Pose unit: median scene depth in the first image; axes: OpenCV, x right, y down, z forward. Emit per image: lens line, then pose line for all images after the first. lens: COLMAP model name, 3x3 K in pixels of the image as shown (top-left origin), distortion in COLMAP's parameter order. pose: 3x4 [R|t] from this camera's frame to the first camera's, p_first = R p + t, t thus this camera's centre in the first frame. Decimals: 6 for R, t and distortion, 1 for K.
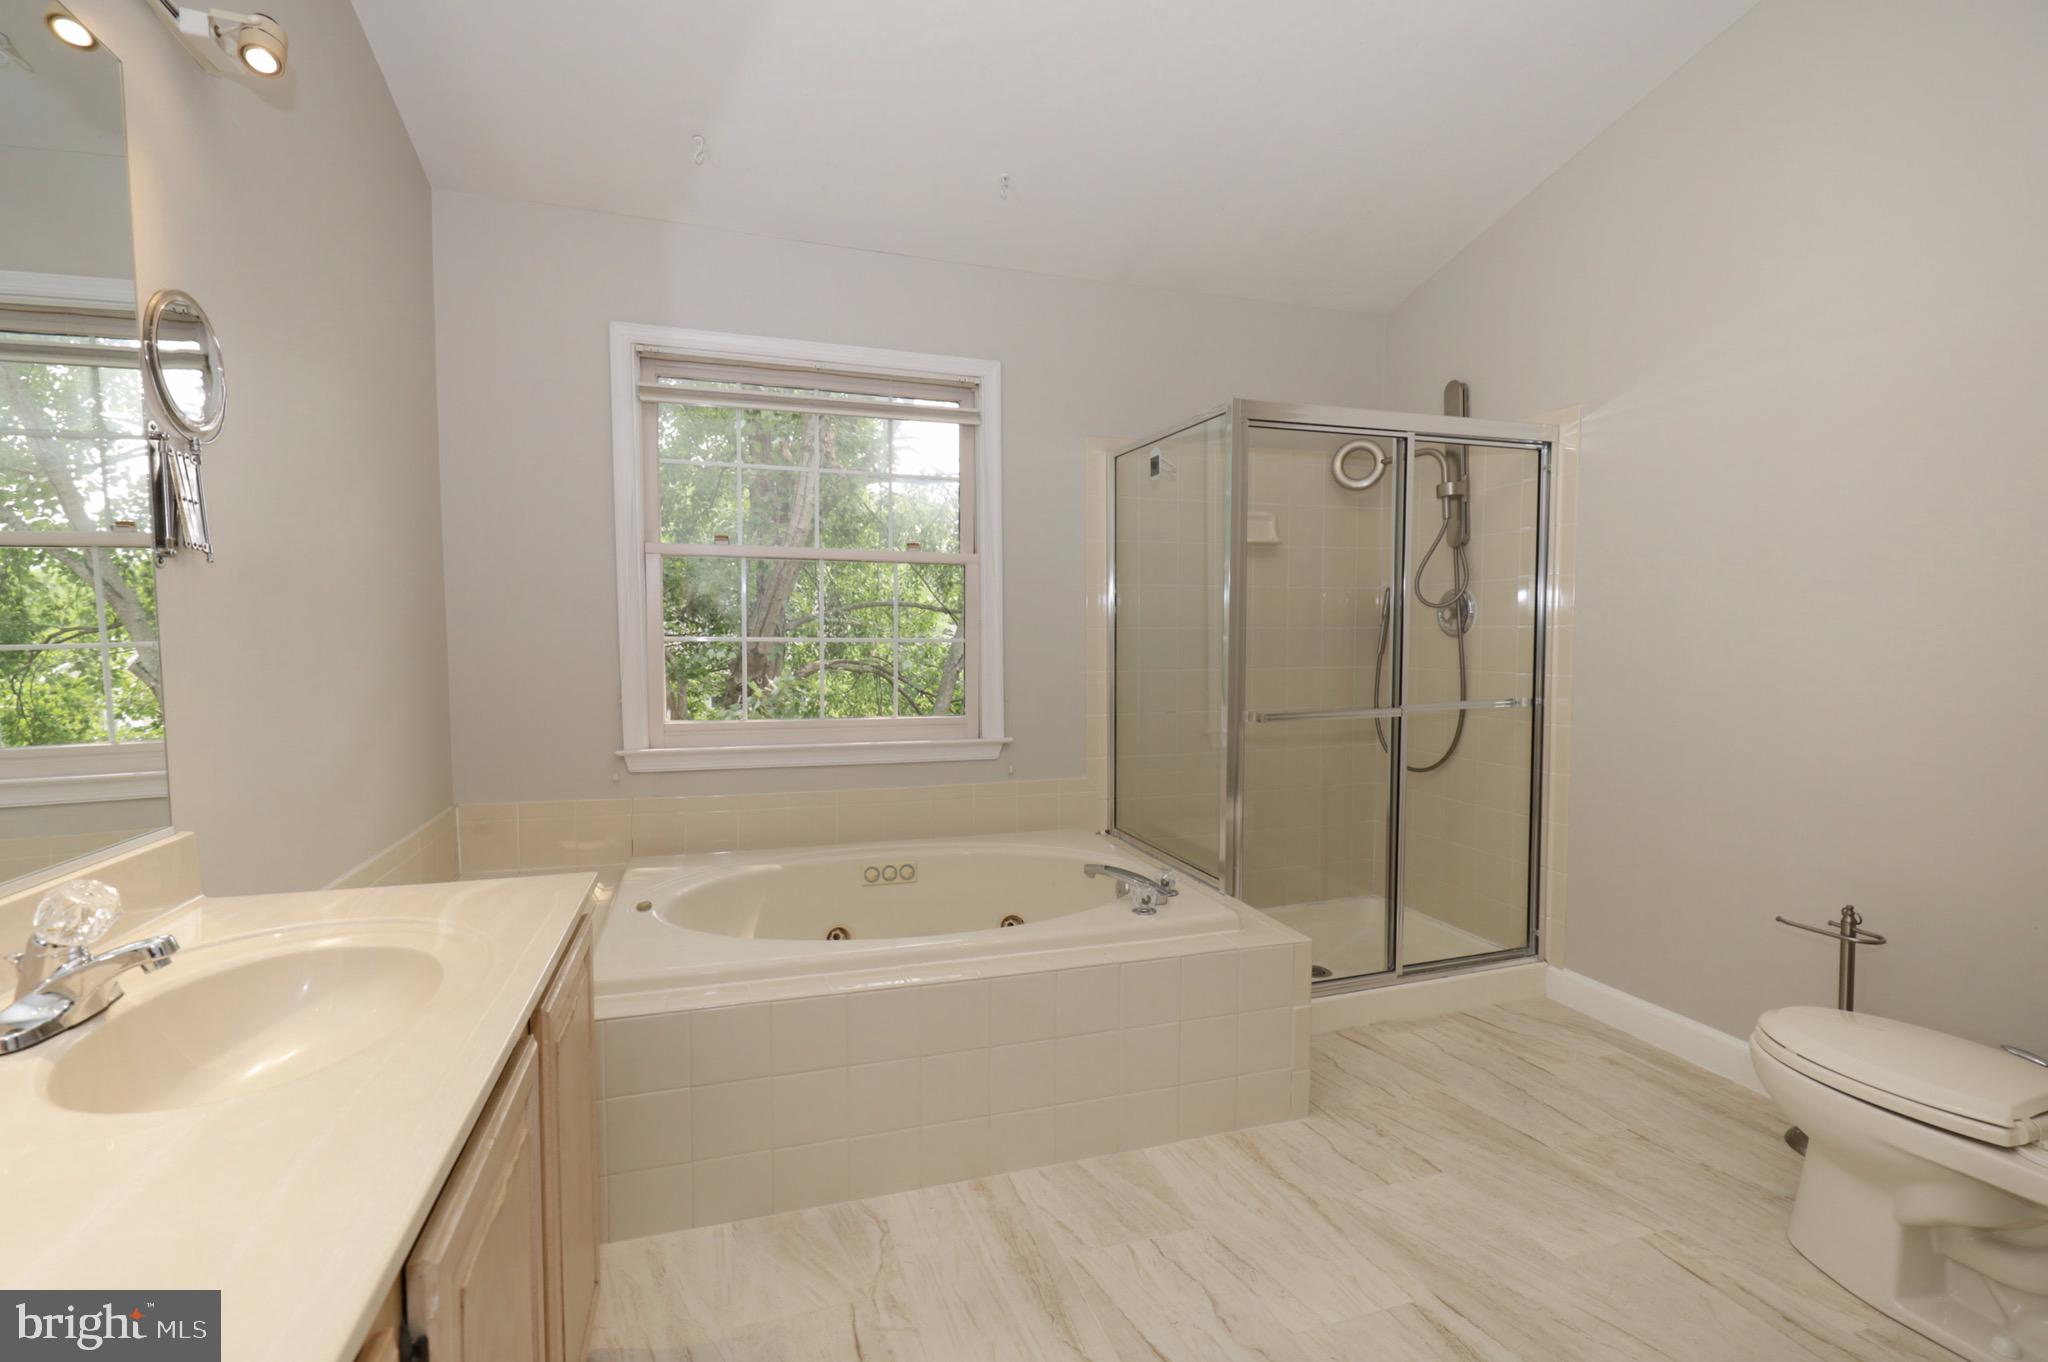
lens RADIAL K [[922.2, 0, 1022.5], [0, 922.2, 692.3], [0, 0, 1]] dist [0.000207, -0.000794]
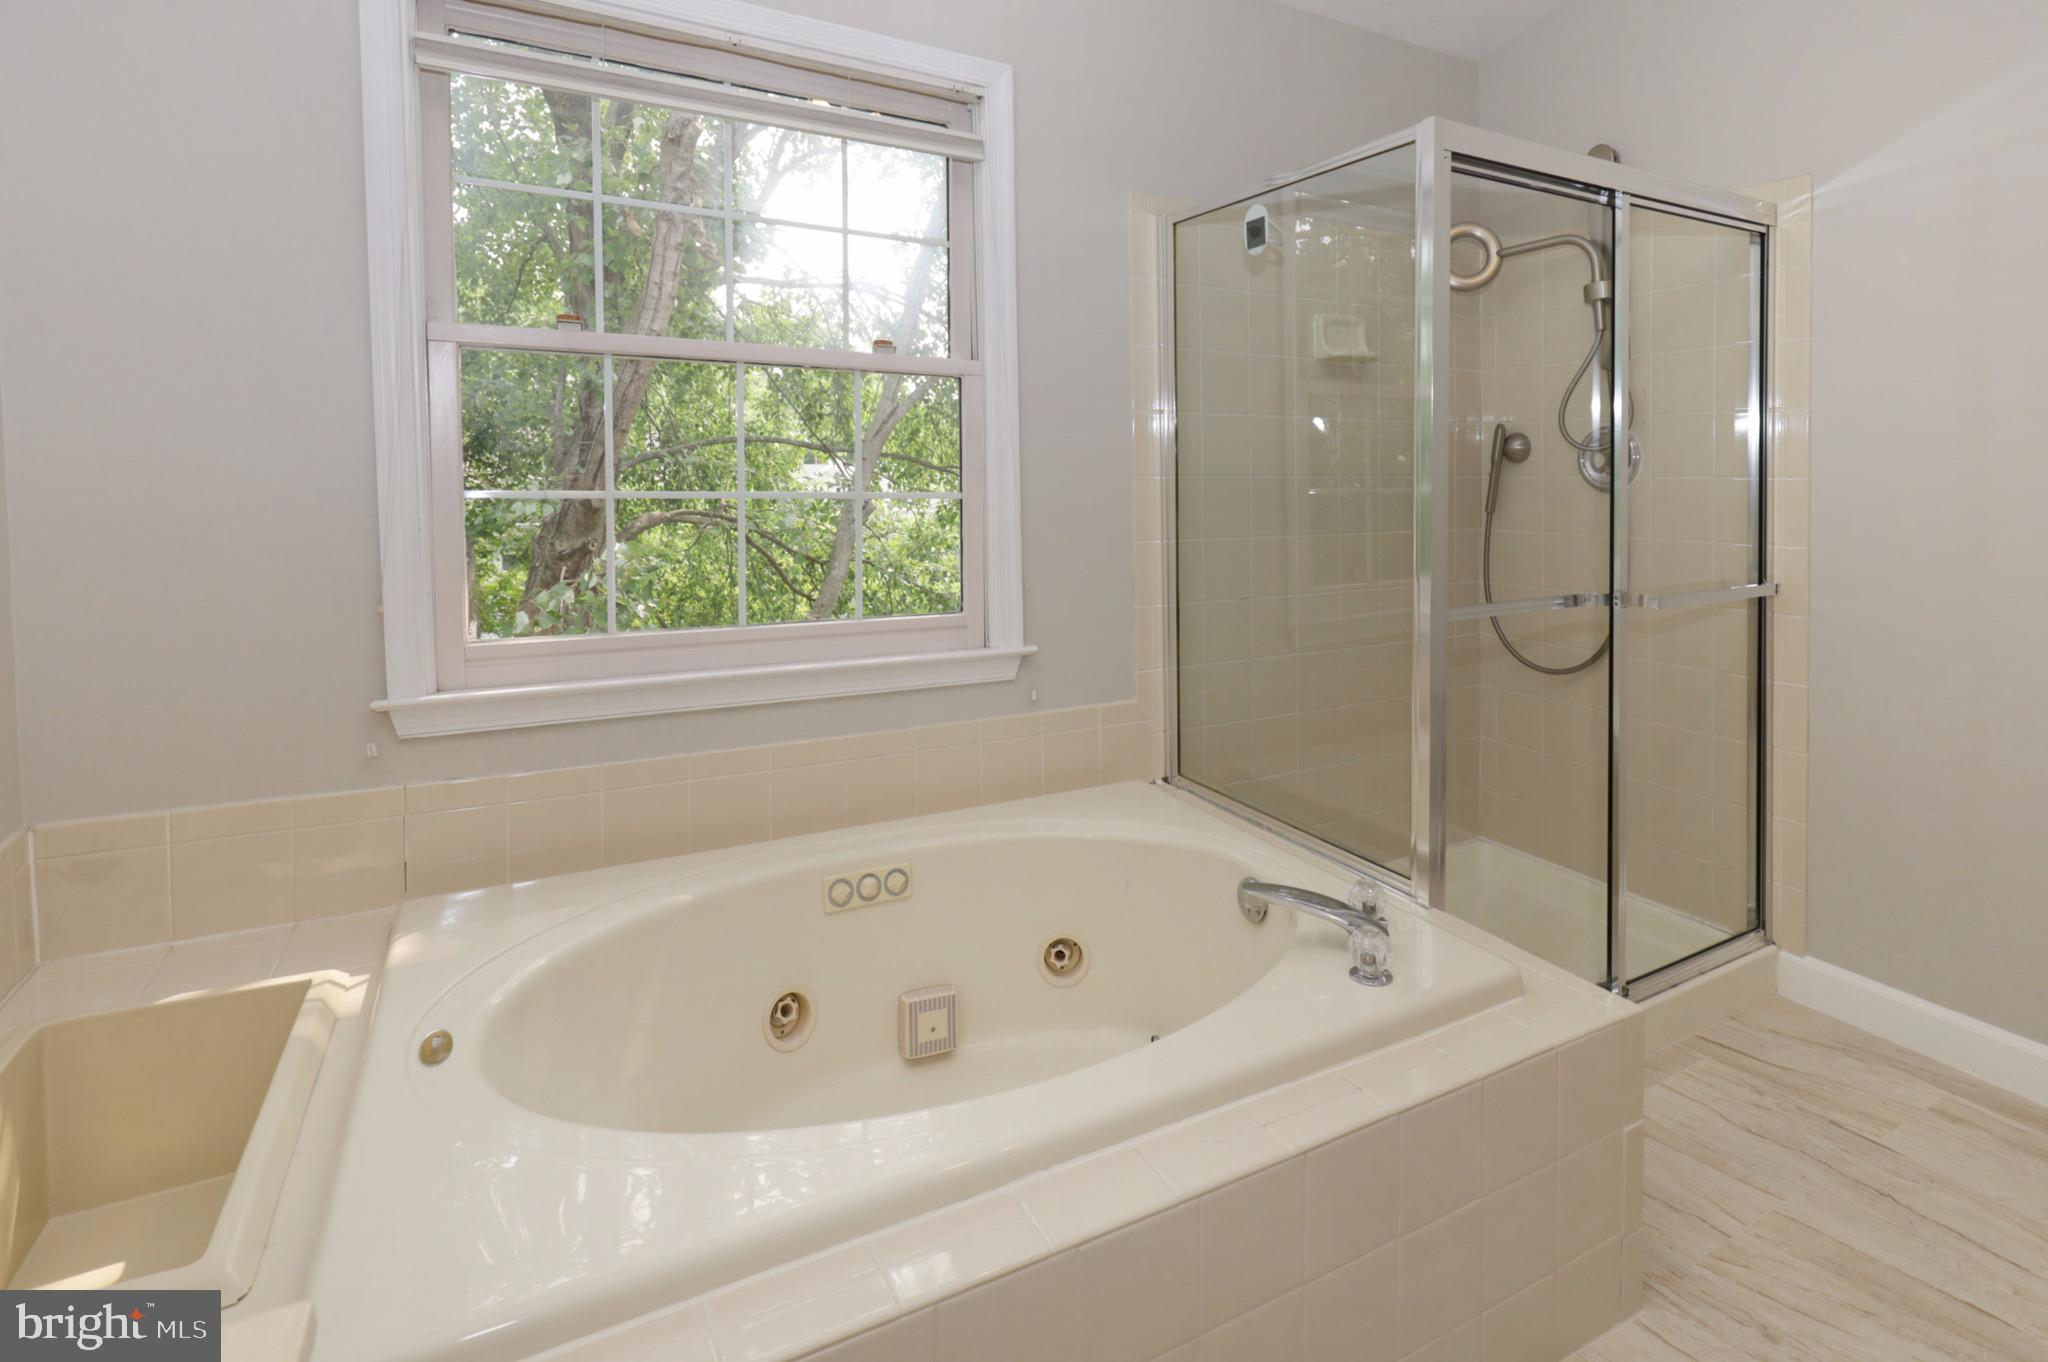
lens RADIAL K [[949.1, 0, 980.5], [0, 949.1, 539.2], [0, 0, 1]] dist [-0.002216, 0.000549]
pose [[0.988459, -0.004432, 0.151427, -0.155046], [0.003610, 0.999977, 0.005705, -0.030976], [-0.151449, -0.005092, 0.988452, 0.357744]]
